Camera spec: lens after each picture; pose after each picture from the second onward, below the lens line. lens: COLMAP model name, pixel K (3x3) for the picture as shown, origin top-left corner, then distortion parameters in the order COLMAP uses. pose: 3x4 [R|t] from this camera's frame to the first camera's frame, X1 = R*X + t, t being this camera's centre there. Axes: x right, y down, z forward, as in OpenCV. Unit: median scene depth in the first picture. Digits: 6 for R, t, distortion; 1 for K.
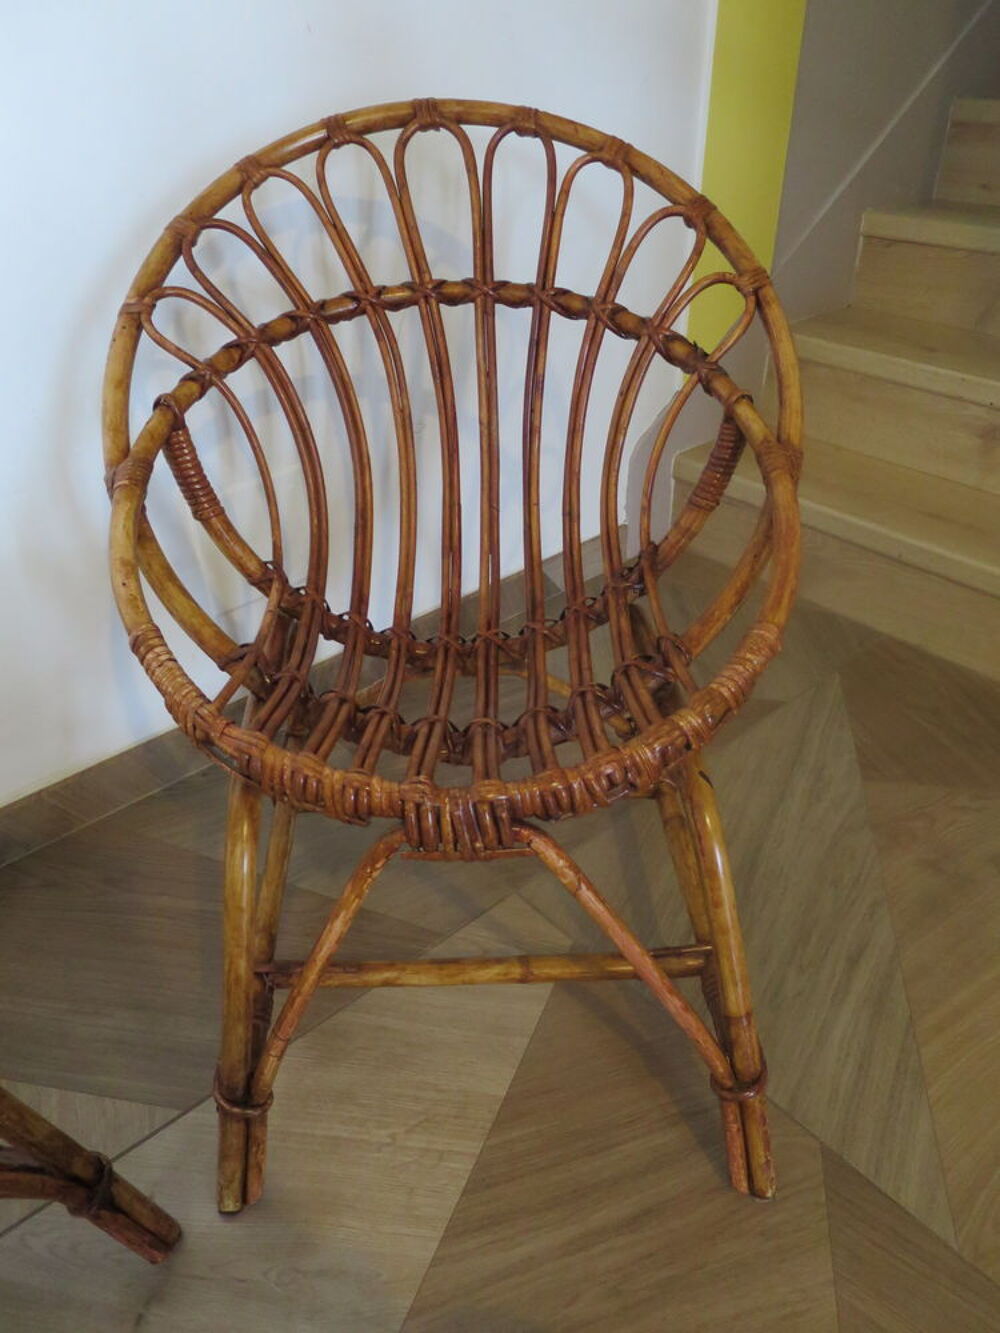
lens RADIAL K [[964.5, 0, 504.2], [0, 964.5, 665.0], [0, 0, 1]] dist [-0.047289, 0.012331]
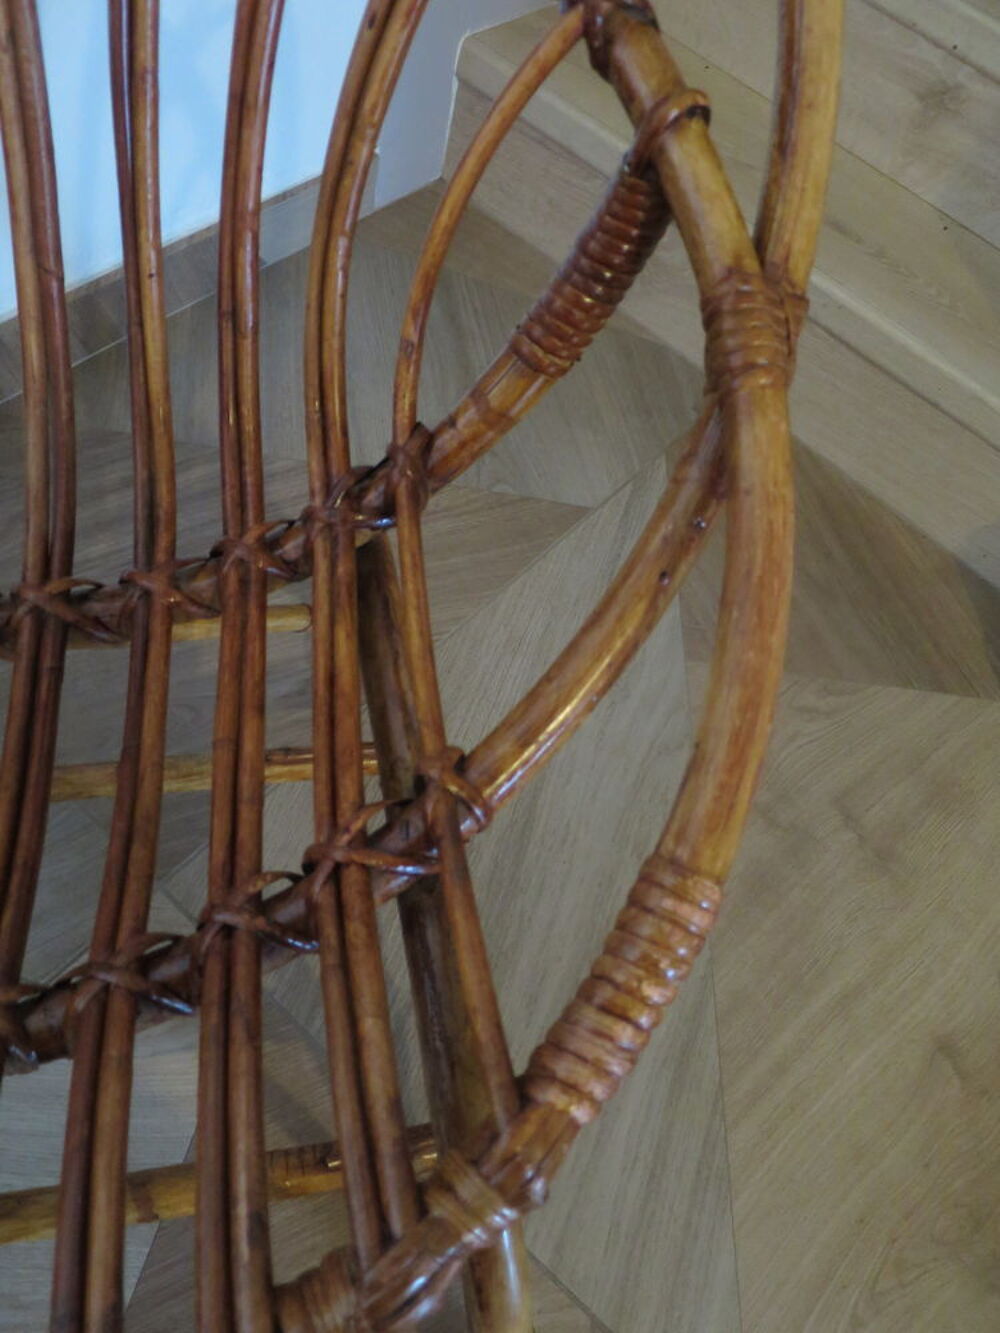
lens RADIAL K [[962.2, 0, 500.0], [0, 962.2, 666.5], [0, 0, 1]] dist [-0.046572, 0.008706]
pose [[0.963959, -0.005450, 0.265994, 0.076069], [-0.111744, 0.899034, 0.423380, -0.230763], [-0.241445, -0.437844, 0.866024, 0.596632]]
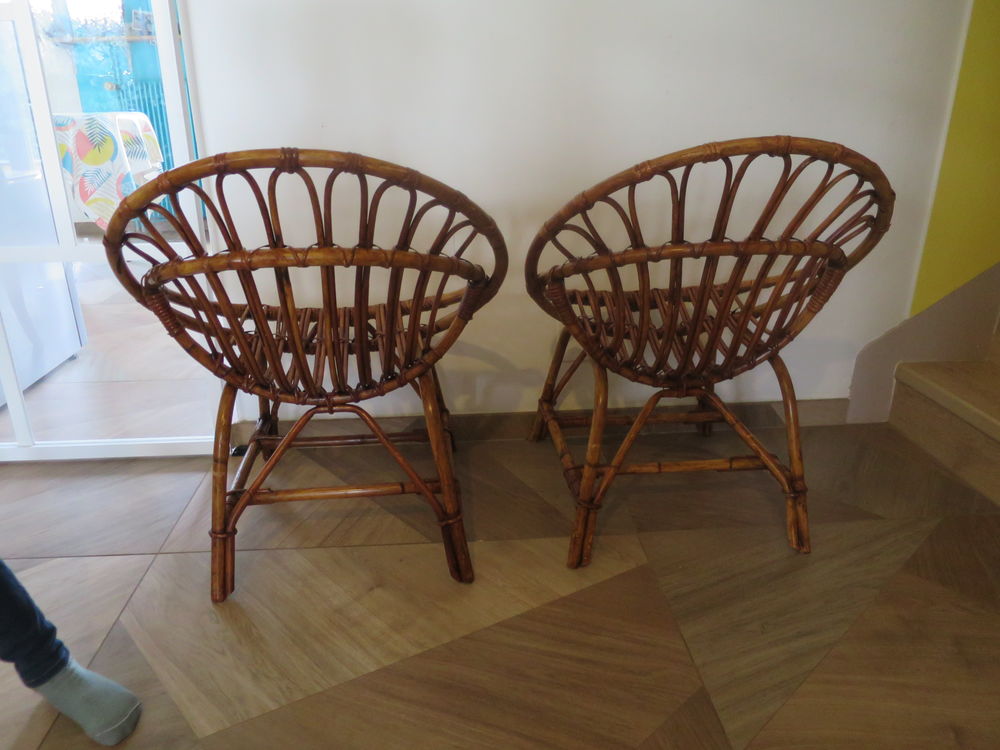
lens RADIAL K [[723.6, 0, 500.0], [0, 723.6, 375.0], [0, 0, 1]] dist [-0.047289, 0.012331]
pose [[0.794376, 0.228170, -0.562944, 0.620950], [-0.342047, 0.933894, -0.104145, 0.236815], [0.501967, 0.275283, 0.819907, -0.372970]]
